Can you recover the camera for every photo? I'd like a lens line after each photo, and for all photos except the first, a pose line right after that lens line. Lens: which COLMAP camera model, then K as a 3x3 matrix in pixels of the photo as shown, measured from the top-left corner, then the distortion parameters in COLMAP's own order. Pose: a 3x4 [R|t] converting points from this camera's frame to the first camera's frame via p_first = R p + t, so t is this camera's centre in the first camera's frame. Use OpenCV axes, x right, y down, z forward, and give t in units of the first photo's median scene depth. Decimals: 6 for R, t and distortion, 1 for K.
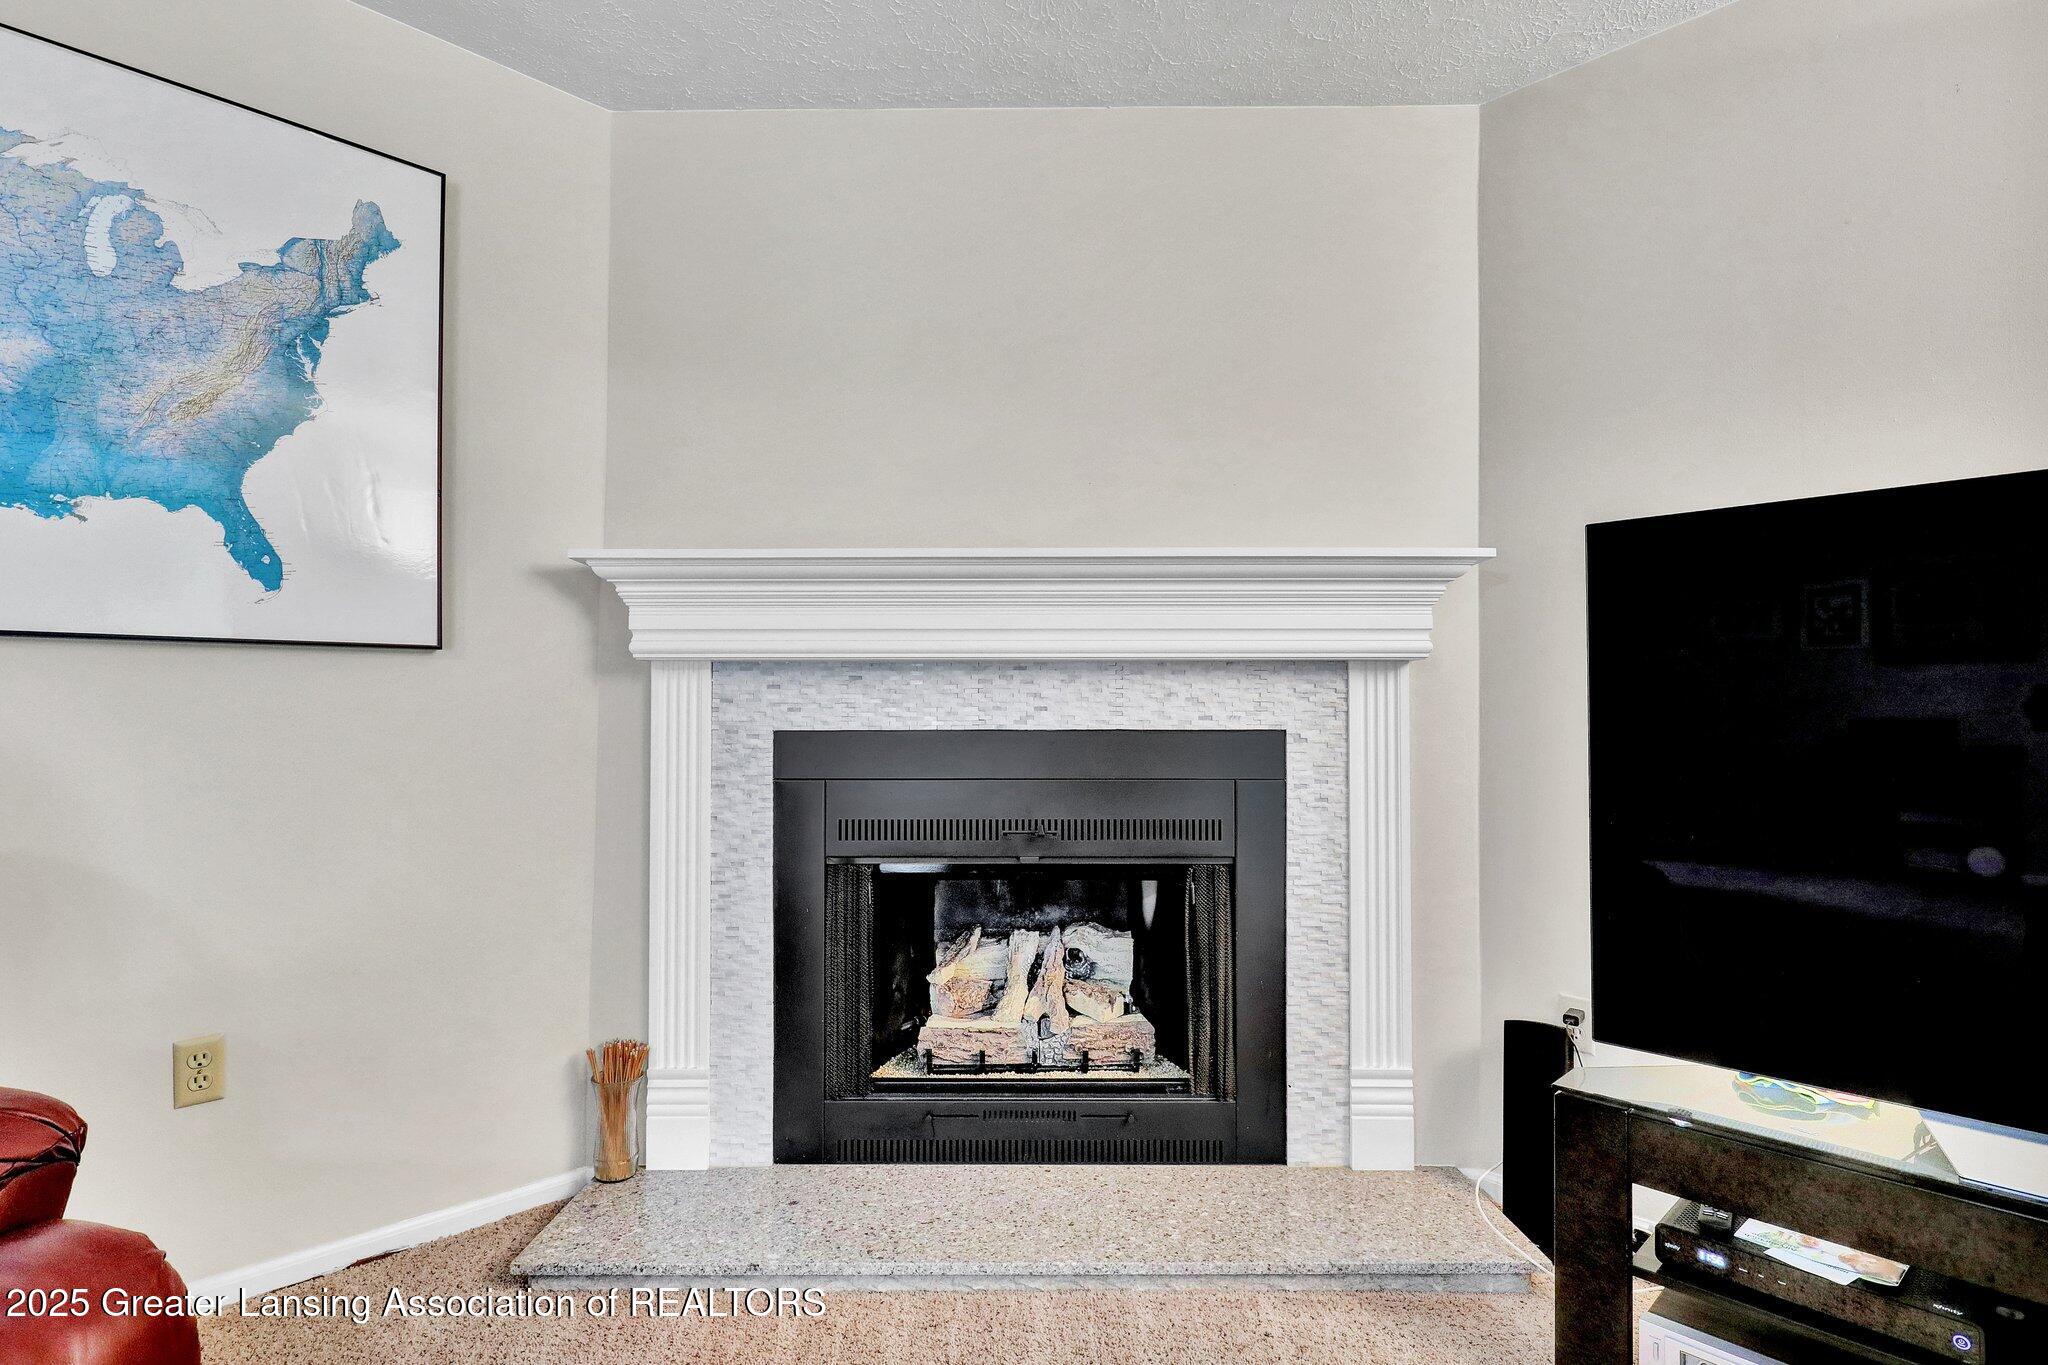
lens RADIAL K [[1026.1, 0, 1028.0], [0, 1026.1, 688.0], [0, 0, 1]] dist [-0.001766, -0.000731]
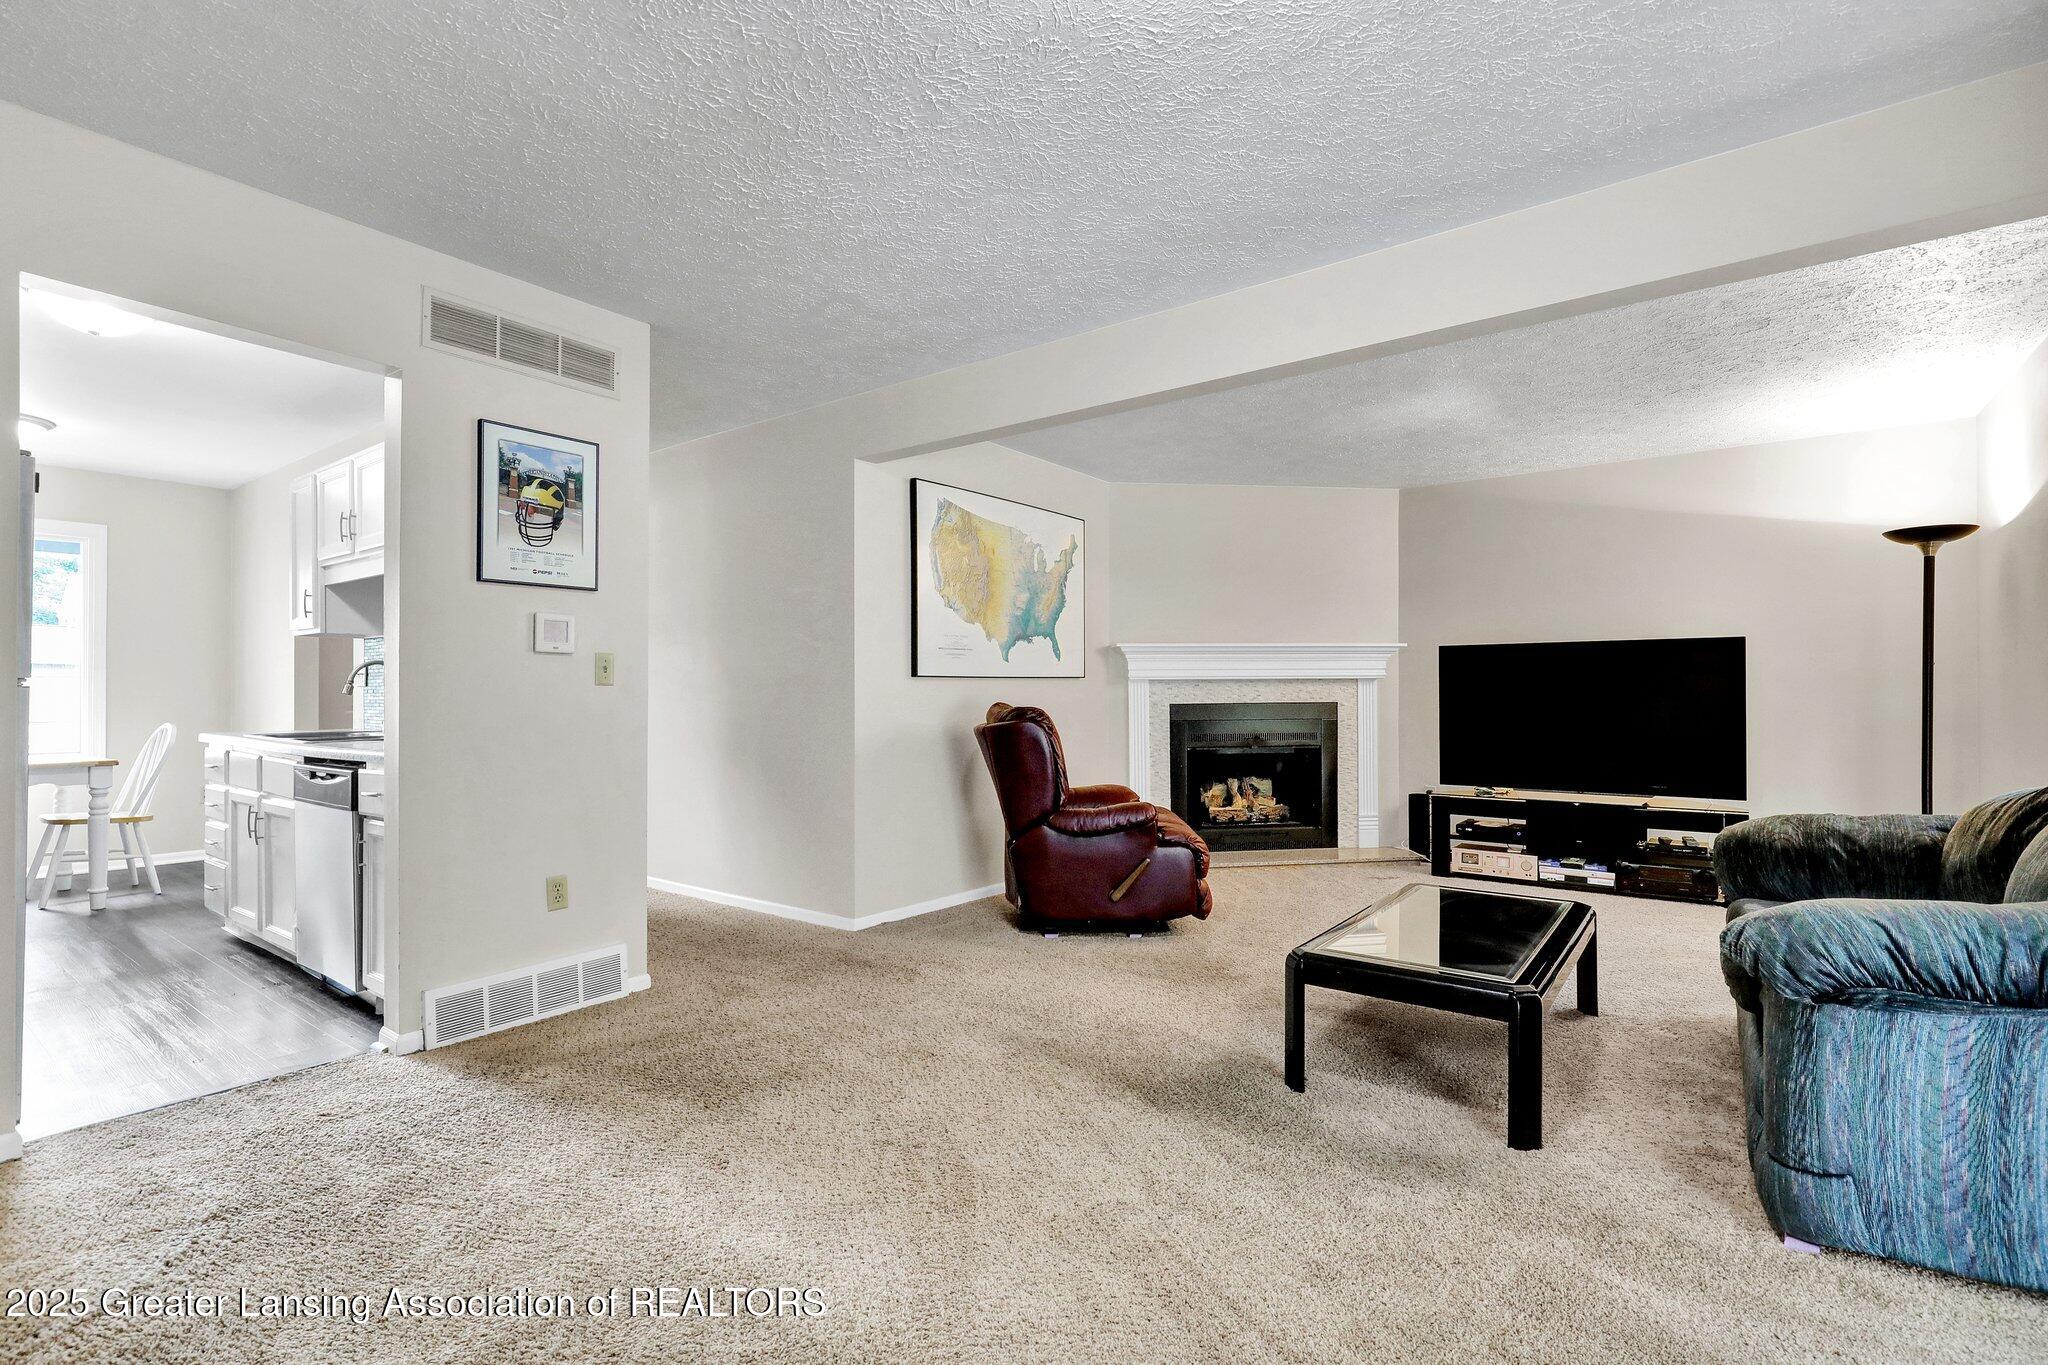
lens RADIAL K [[931.0, 0, 1024.0], [0, 931.0, 682.5], [0, 0, 1]] dist [-0.000469, -0.000296]
pose [[0.989673, -0.005713, 0.143230, -1.251182], [0.003749, 0.999895, 0.013983, -0.069232], [-0.143294, -0.013302, 0.989591, -1.861389]]
